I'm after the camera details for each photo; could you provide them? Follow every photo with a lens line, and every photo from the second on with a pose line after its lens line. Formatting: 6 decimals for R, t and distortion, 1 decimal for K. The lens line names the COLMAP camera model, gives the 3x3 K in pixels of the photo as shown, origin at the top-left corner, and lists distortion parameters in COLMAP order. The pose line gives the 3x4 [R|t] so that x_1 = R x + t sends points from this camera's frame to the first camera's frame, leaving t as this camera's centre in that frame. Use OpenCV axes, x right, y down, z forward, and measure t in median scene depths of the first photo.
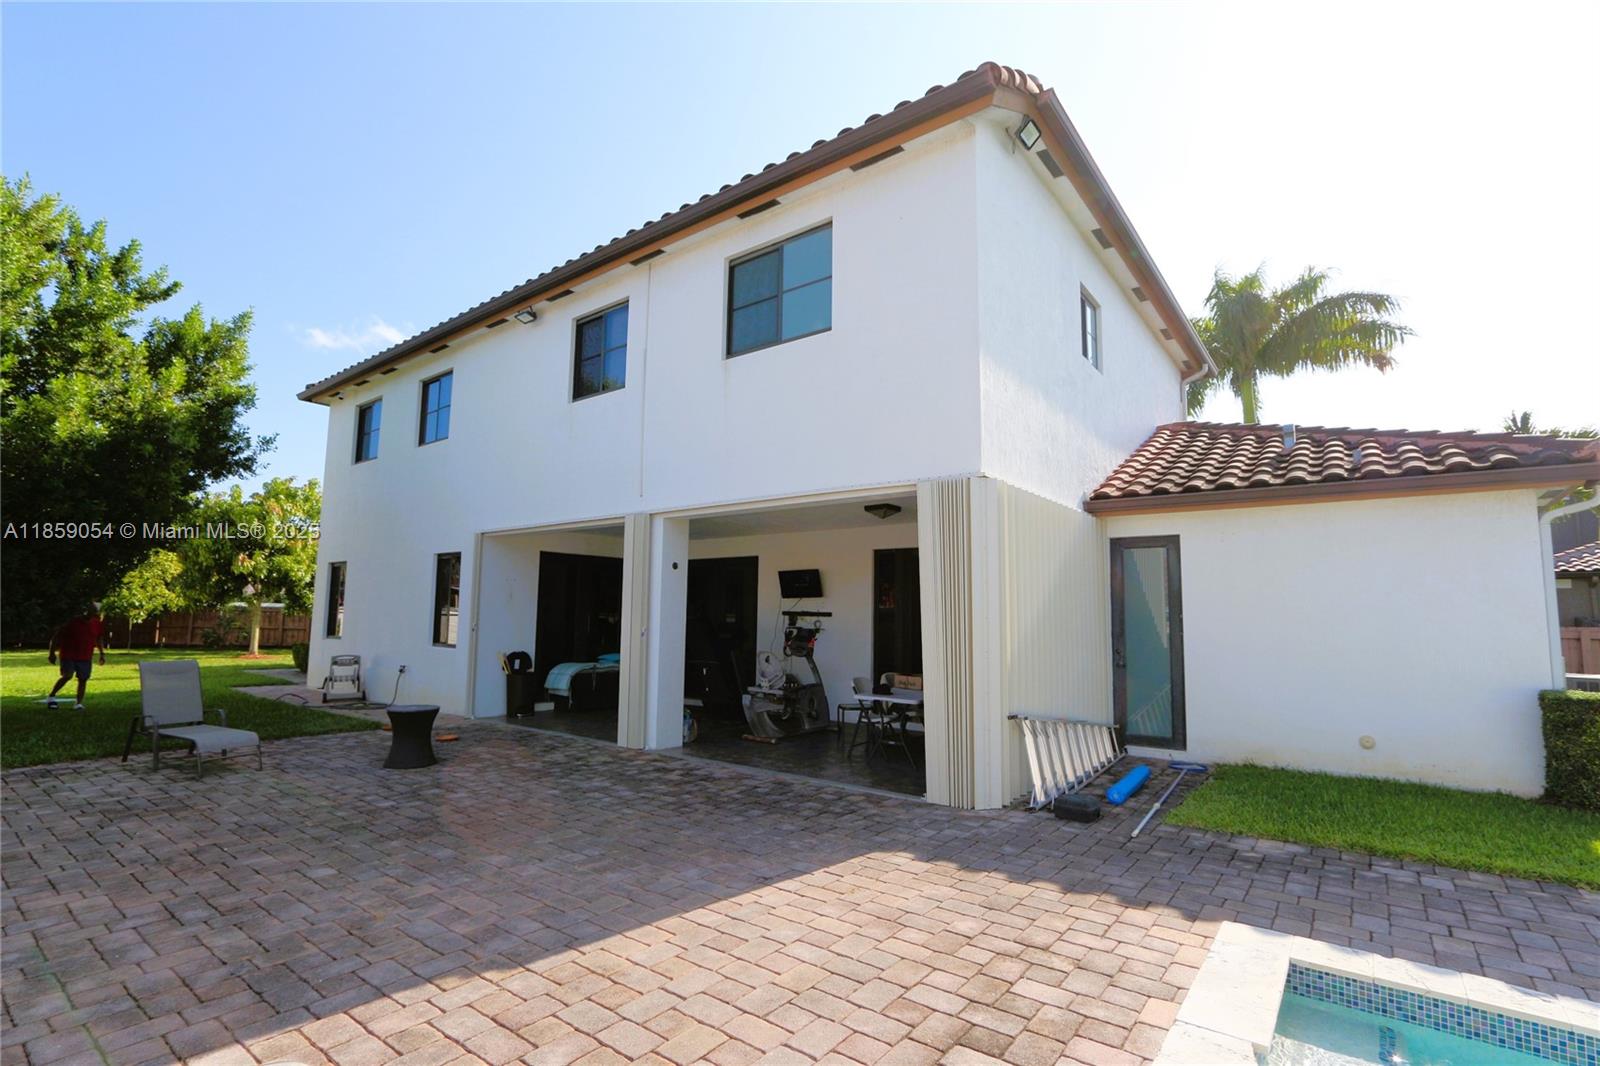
lens RADIAL K [[742.0, 0, 789.3], [0, 742.0, 538.1], [0, 0, 1]] dist [-0.018468, 0.000094]
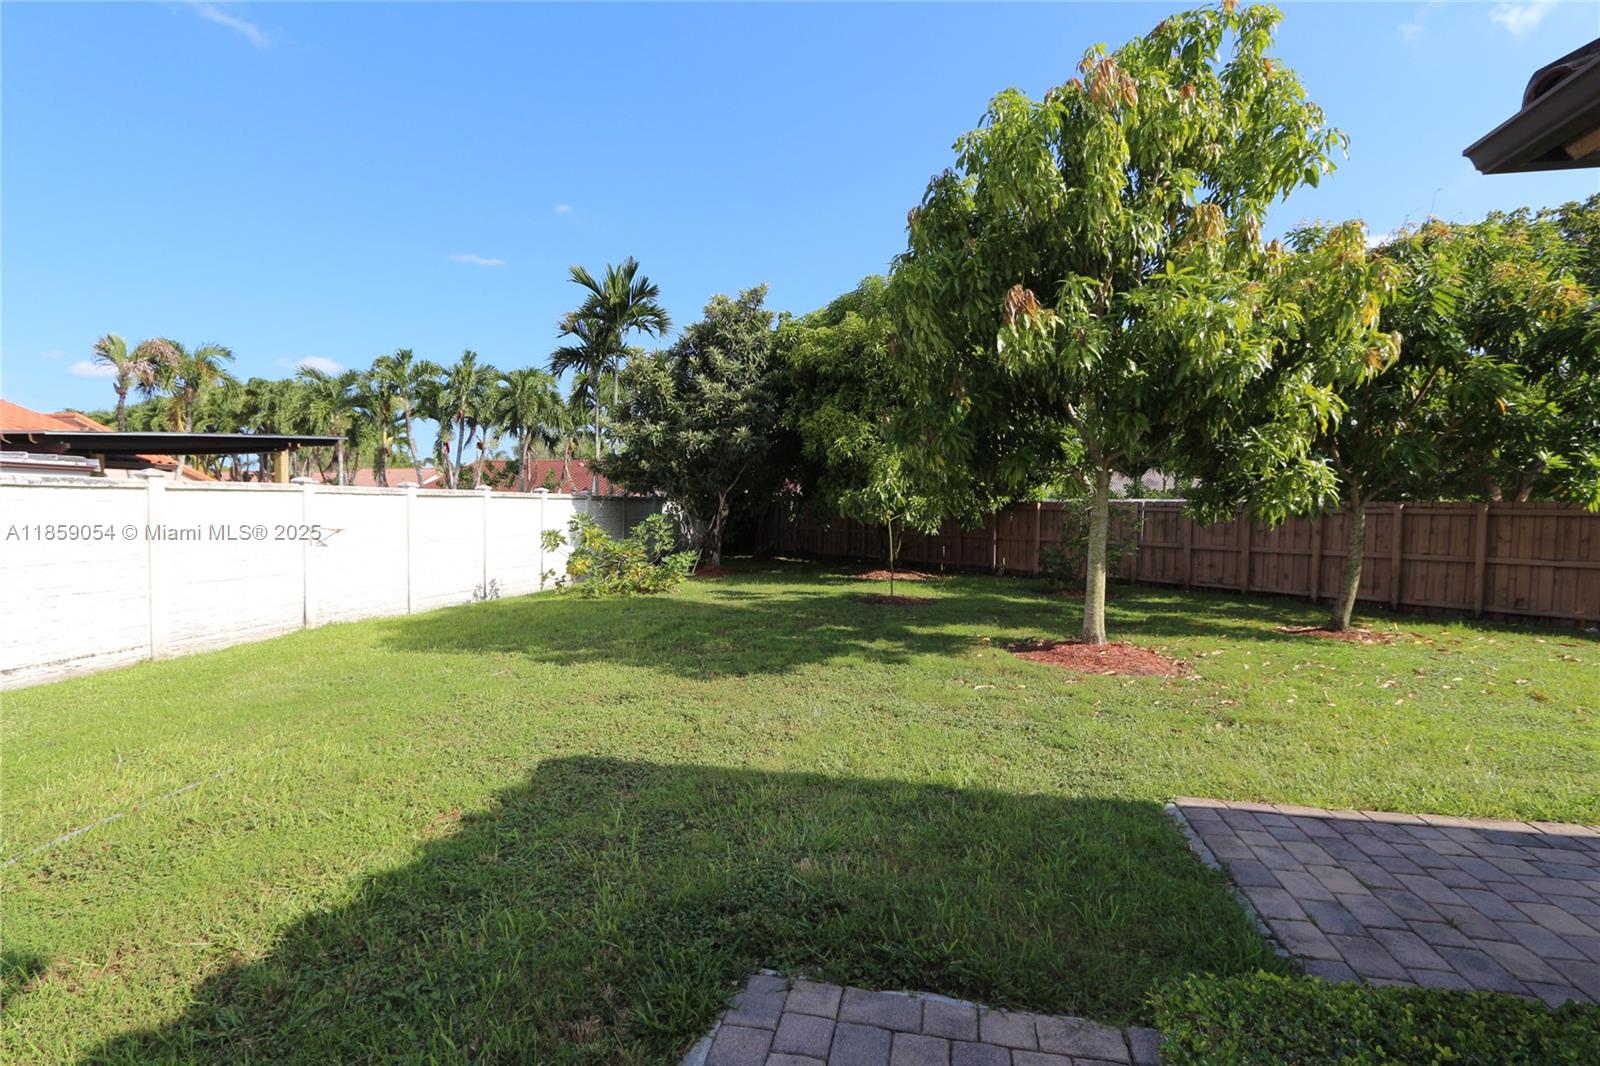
lens RADIAL K [[742.0, 0, 789.3], [0, 742.0, 538.1], [0, 0, 1]] dist [-0.018468, 0.000094]
pose [[0.442670, 0.021074, -0.896437, -0.814443], [0.090337, 0.993589, 0.067968, 0.131771], [0.892122, -0.111069, 0.437928, 1.211332]]
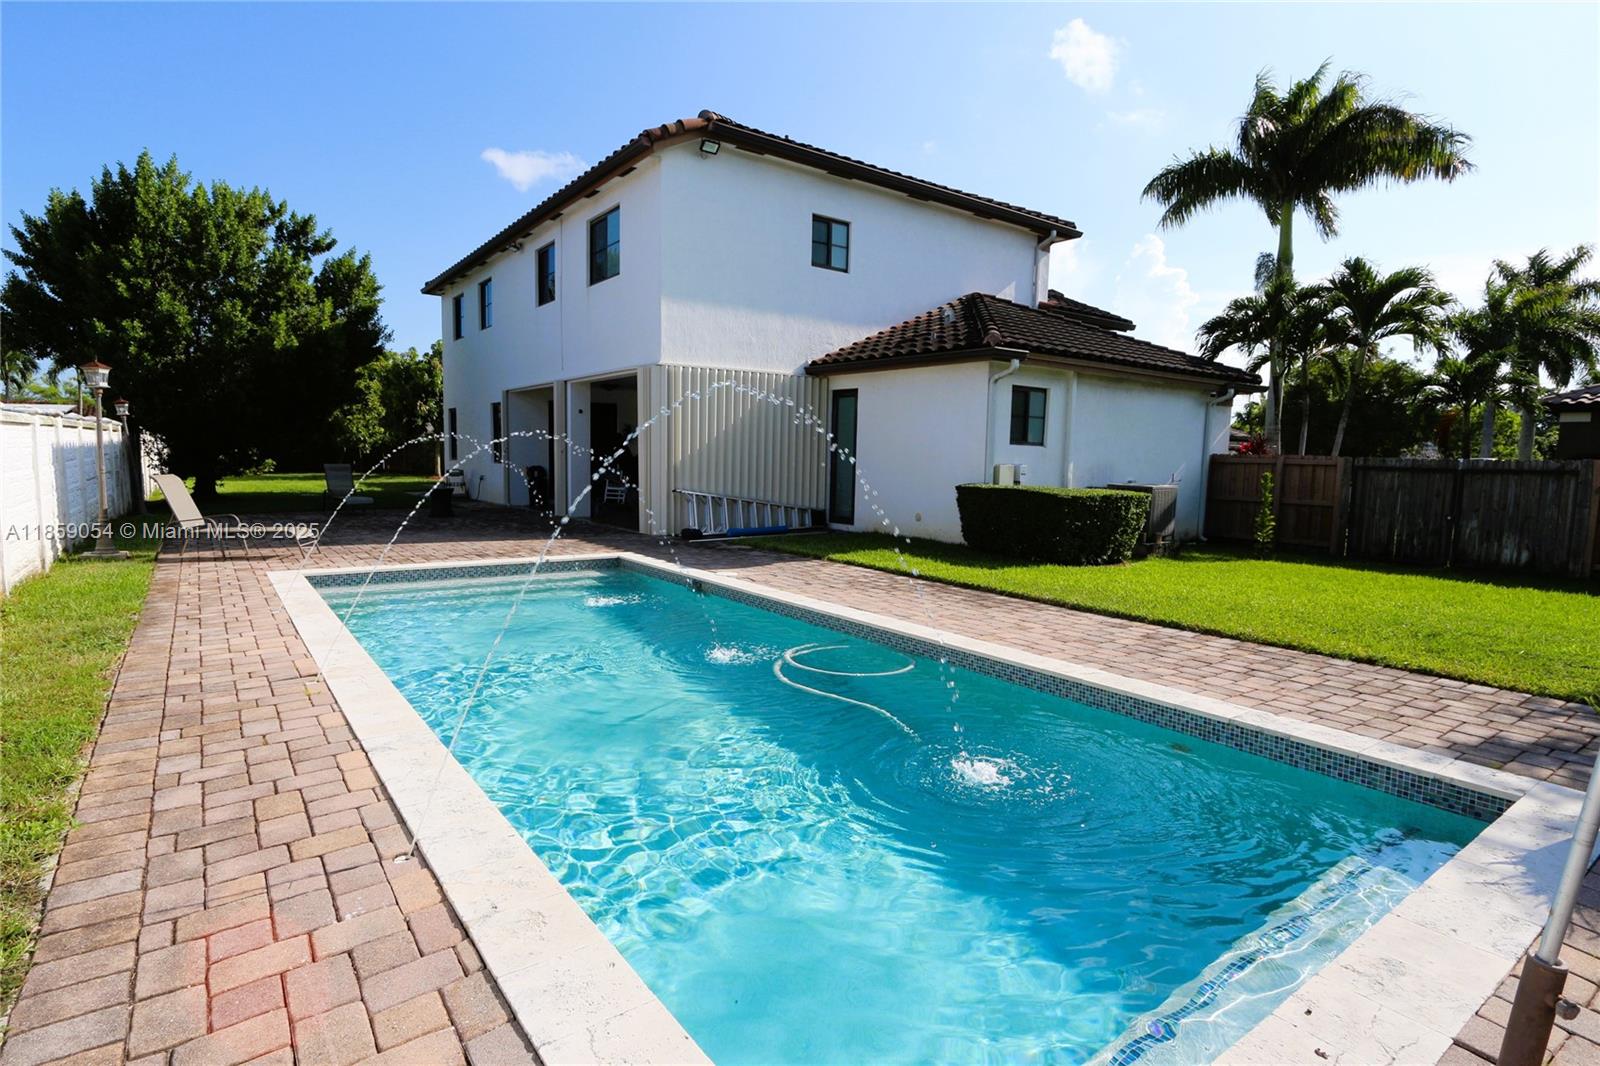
lens RADIAL K [[810.8, 0, 775.6], [0, 810.8, 539.5], [0, 0, 1]] dist [-0.015562, -0.000102]
pose [[0.958580, 0.035630, -0.282586, 0.479343], [0.023786, 0.978664, 0.204084, -0.025711], [0.283829, -0.202353, 0.937280, -0.394418]]
